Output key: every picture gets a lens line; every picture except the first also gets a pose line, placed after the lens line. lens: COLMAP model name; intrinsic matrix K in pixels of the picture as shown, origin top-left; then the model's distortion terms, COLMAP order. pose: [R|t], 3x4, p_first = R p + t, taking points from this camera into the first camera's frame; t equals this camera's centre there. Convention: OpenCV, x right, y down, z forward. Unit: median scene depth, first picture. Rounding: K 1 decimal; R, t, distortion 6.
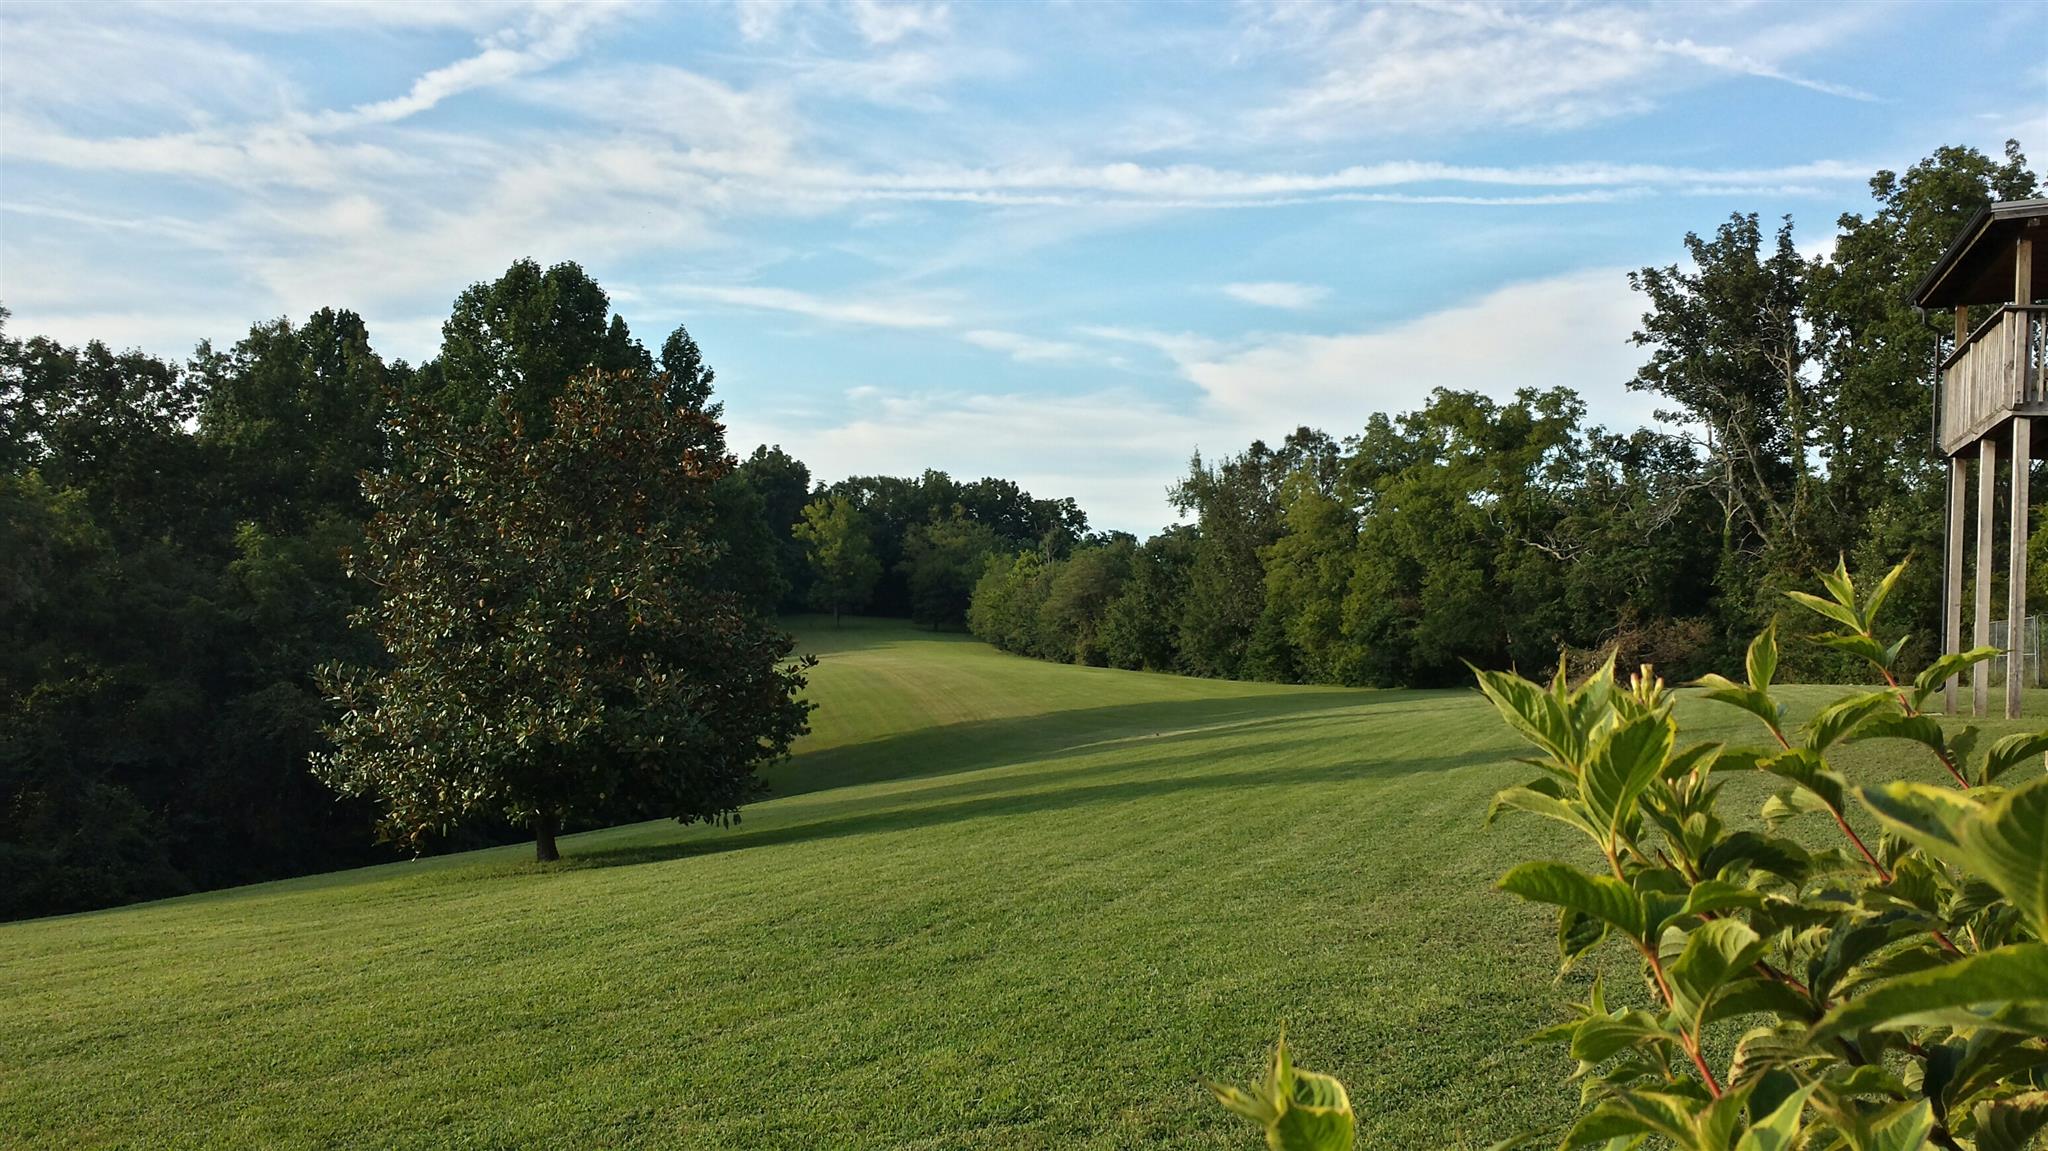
lens RADIAL K [[1925.8, 0, 1018.8], [0, 1925.8, 564.8], [0, 0, 1]] dist [0.057154, 0.000000]
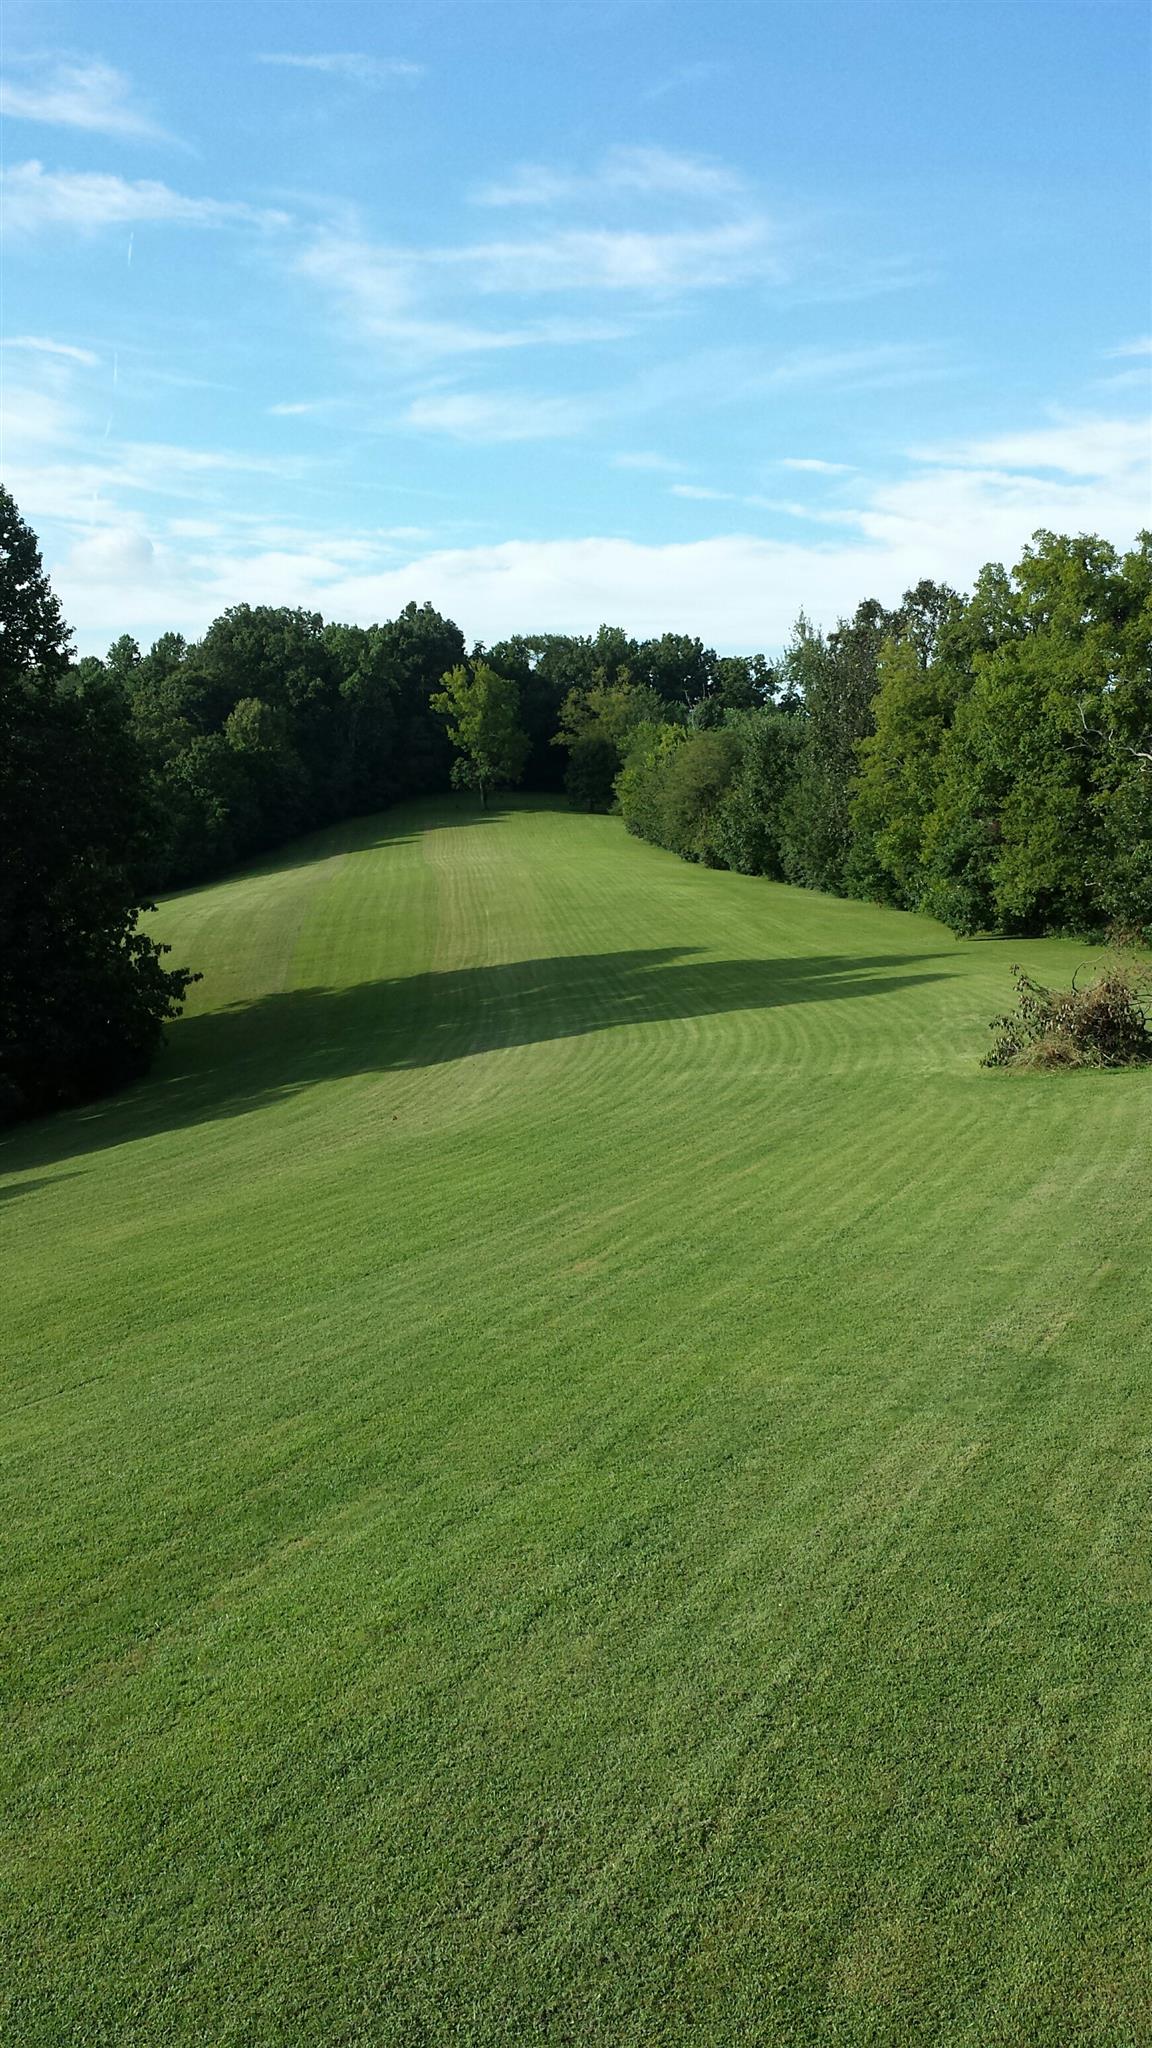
lens RADIAL K [[1925.8, 0, 583.5], [0, 1925.8, 1036.9], [0, 0, 1]] dist [0.057154, 0.000000]
pose [[0.993181, 0.002985, -0.116548, 0.090262], [0.016602, 0.985864, 0.166720, -0.019353], [0.115398, -0.167518, 0.979092, 0.158031]]
